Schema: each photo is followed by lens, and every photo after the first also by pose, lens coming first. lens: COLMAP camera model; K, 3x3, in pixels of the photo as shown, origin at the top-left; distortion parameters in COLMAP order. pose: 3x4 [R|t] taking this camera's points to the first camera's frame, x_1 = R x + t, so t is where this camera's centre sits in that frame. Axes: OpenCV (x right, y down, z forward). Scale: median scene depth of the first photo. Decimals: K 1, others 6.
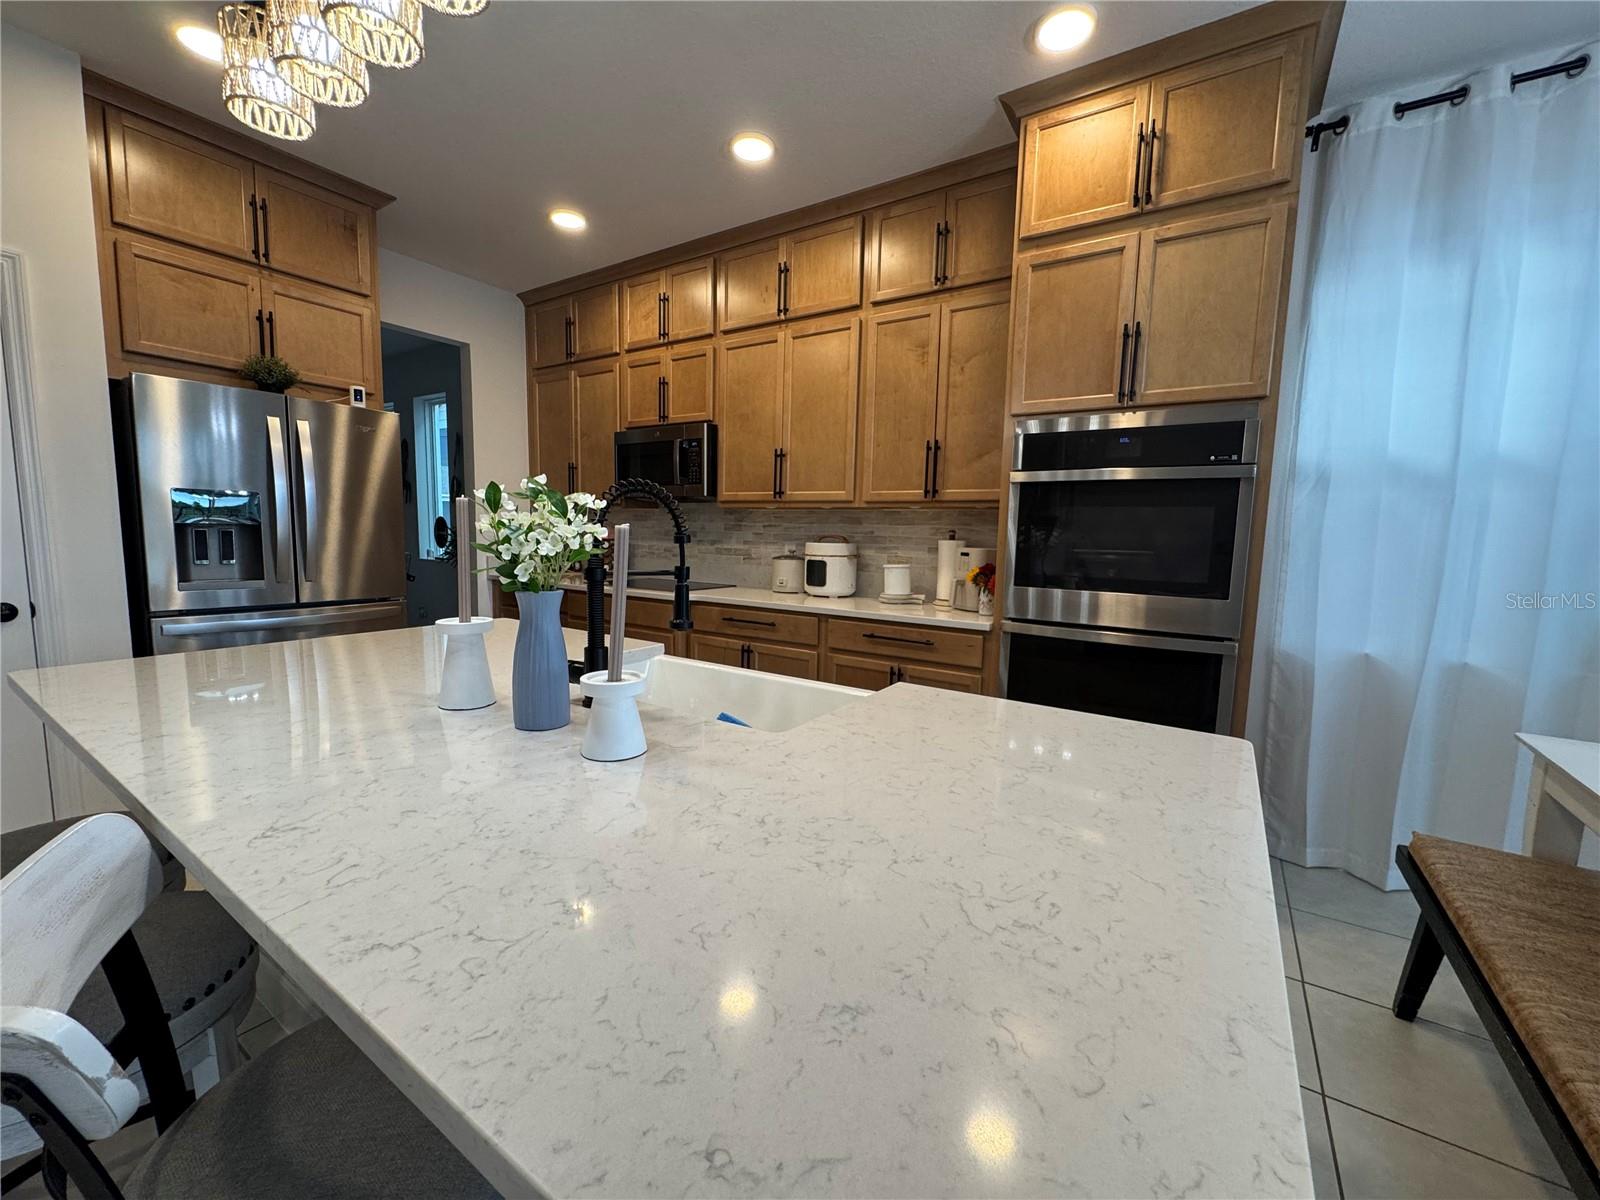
lens RADIAL K [[637.4, 0, 800.0], [0, 637.4, 600.0], [0, 0, 1]] dist [-0.001309, 0.000324]
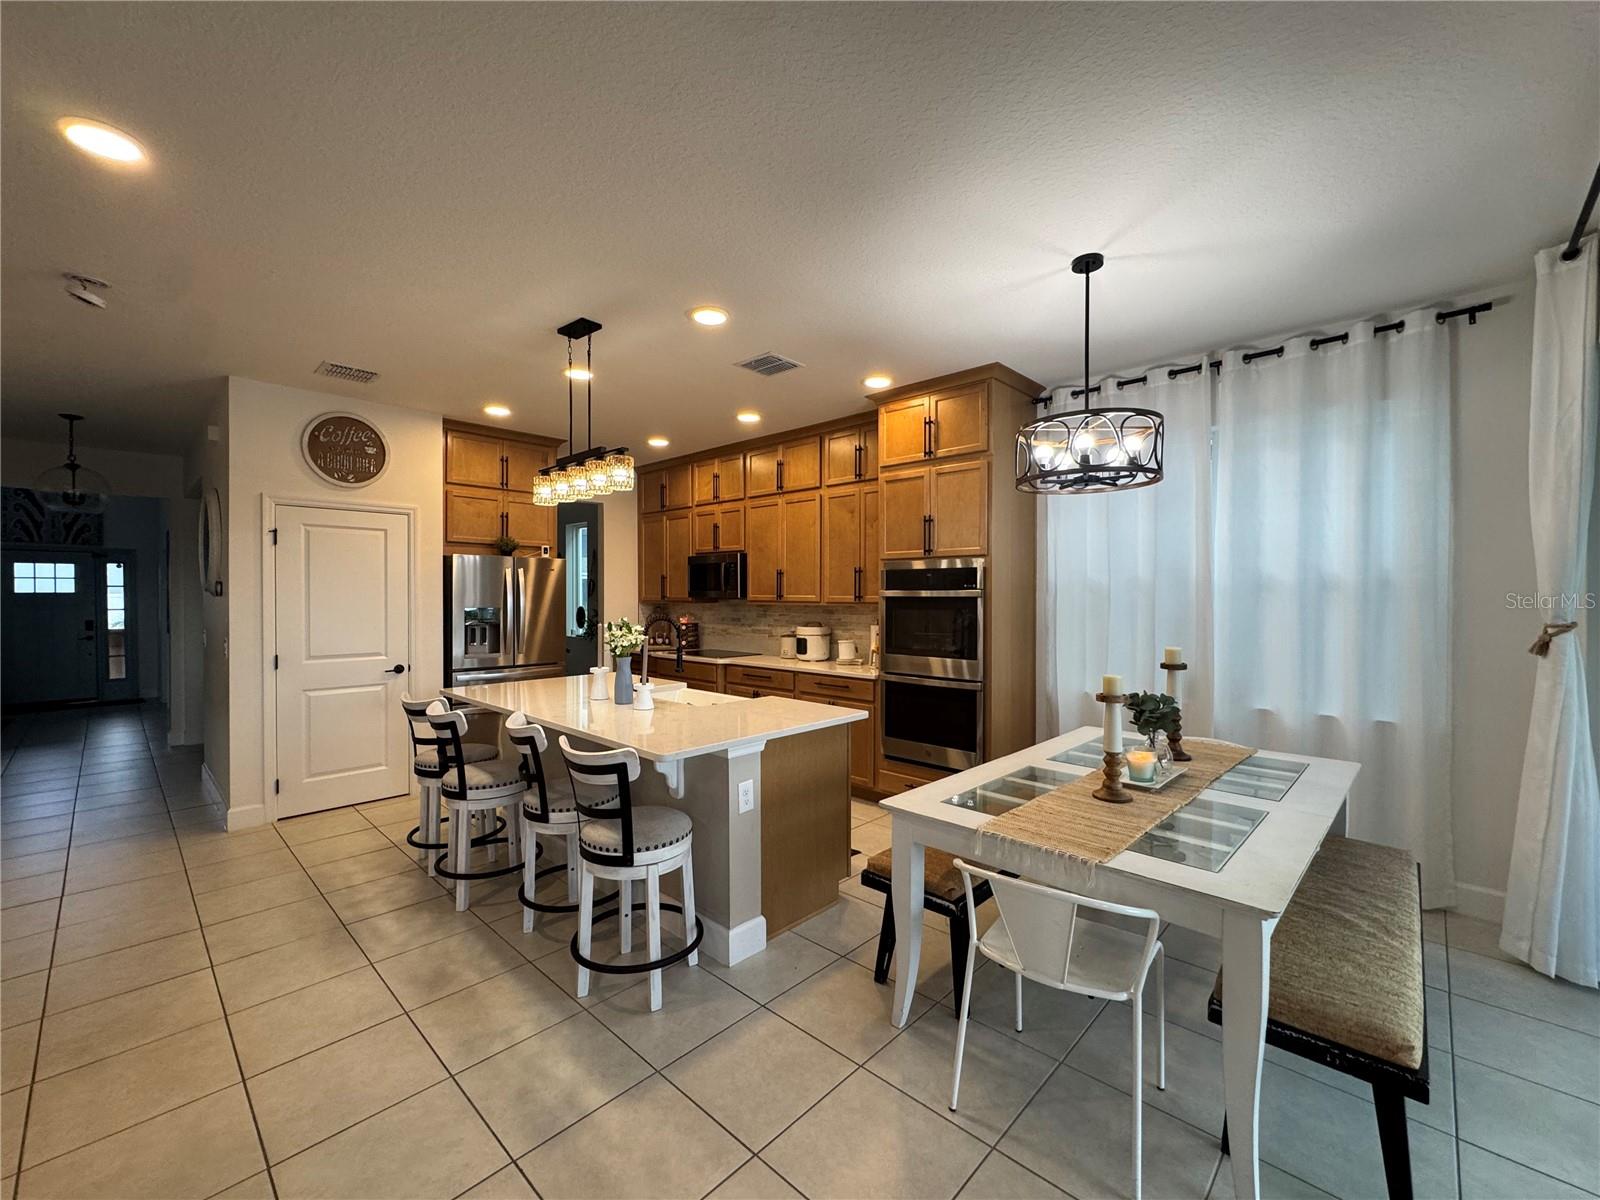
lens RADIAL K [[658.5, 0, 800.0], [0, 658.5, 600.0], [0, 0, 1]] dist [0.000150, 0.000277]
pose [[0.983857, -0.021392, -0.177672, 0.339703], [0.003100, 0.994717, -0.102604, 0.013382], [0.178928, 0.100397, 0.978726, -0.672514]]
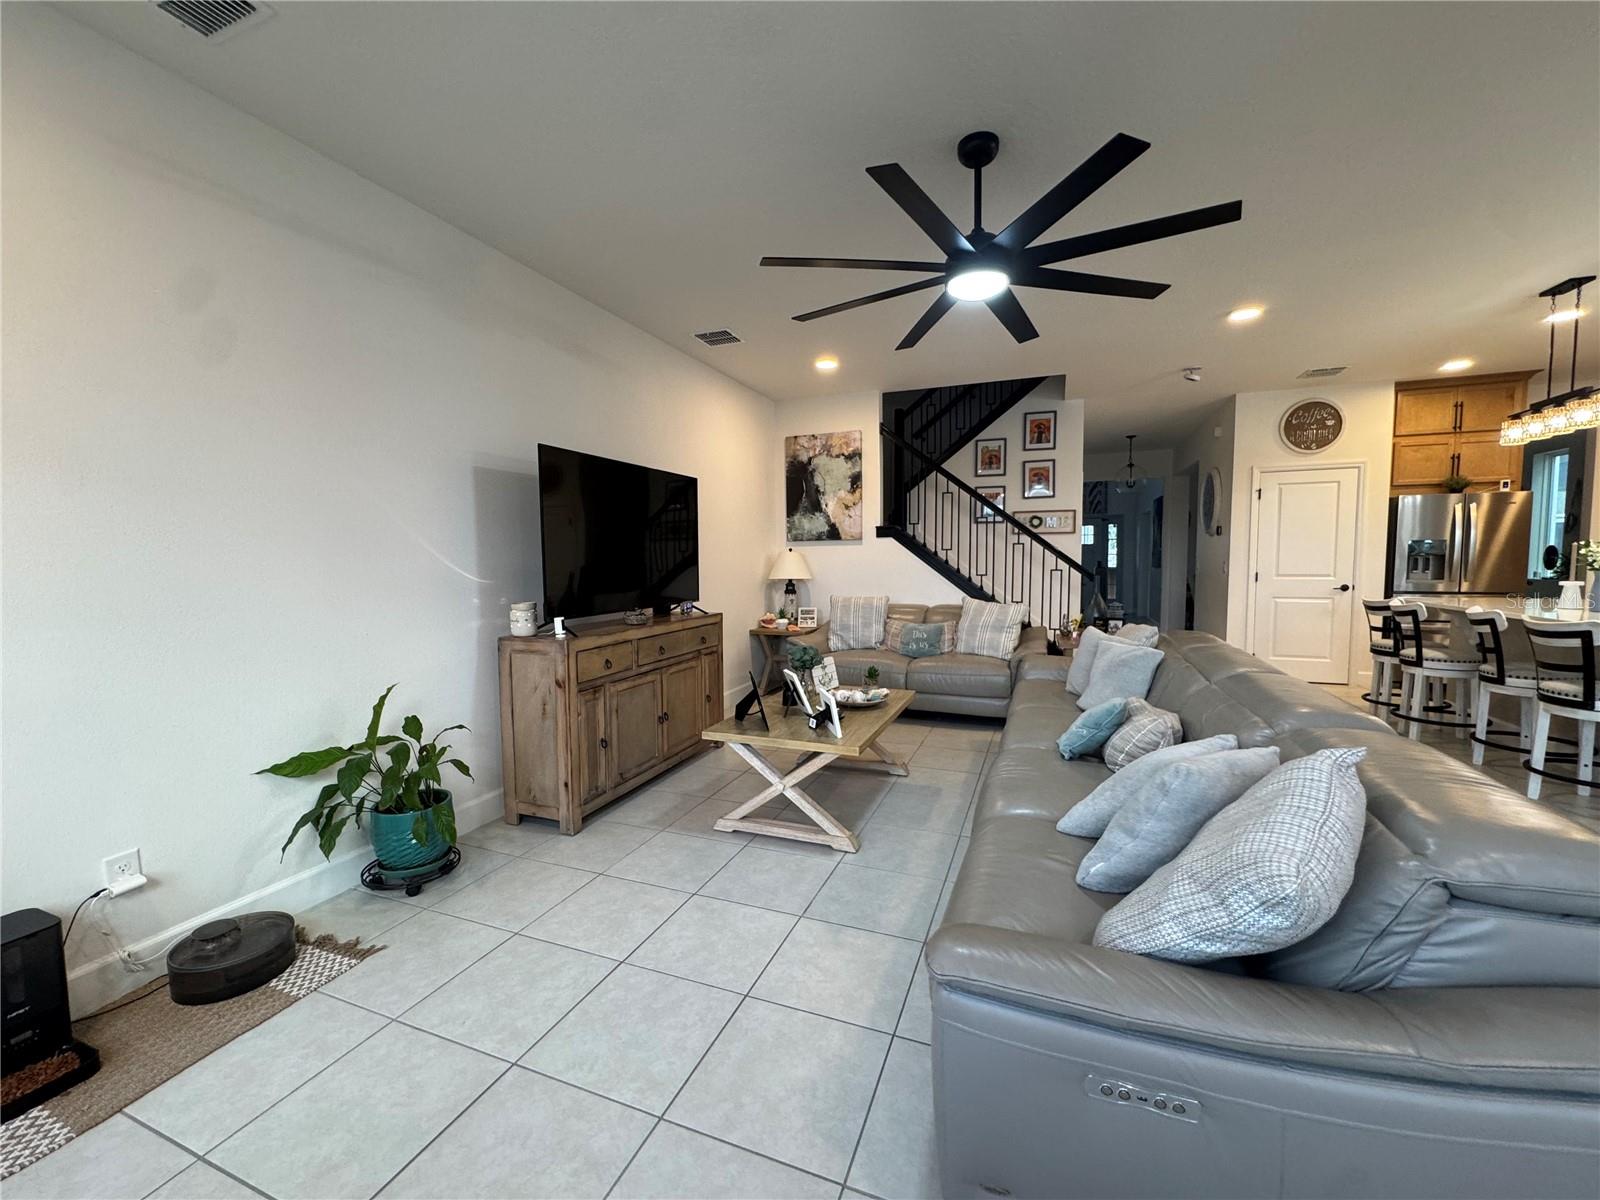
lens RADIAL K [[637.4, 0, 800.0], [0, 637.4, 600.0], [0, 0, 1]] dist [-0.001309, 0.000324]
pose [[0.201571, 0.040620, -0.978631, 0.716464], [-0.089873, 0.995692, 0.022816, 0.157183], [0.975342, 0.083354, 0.204353, -1.343981]]
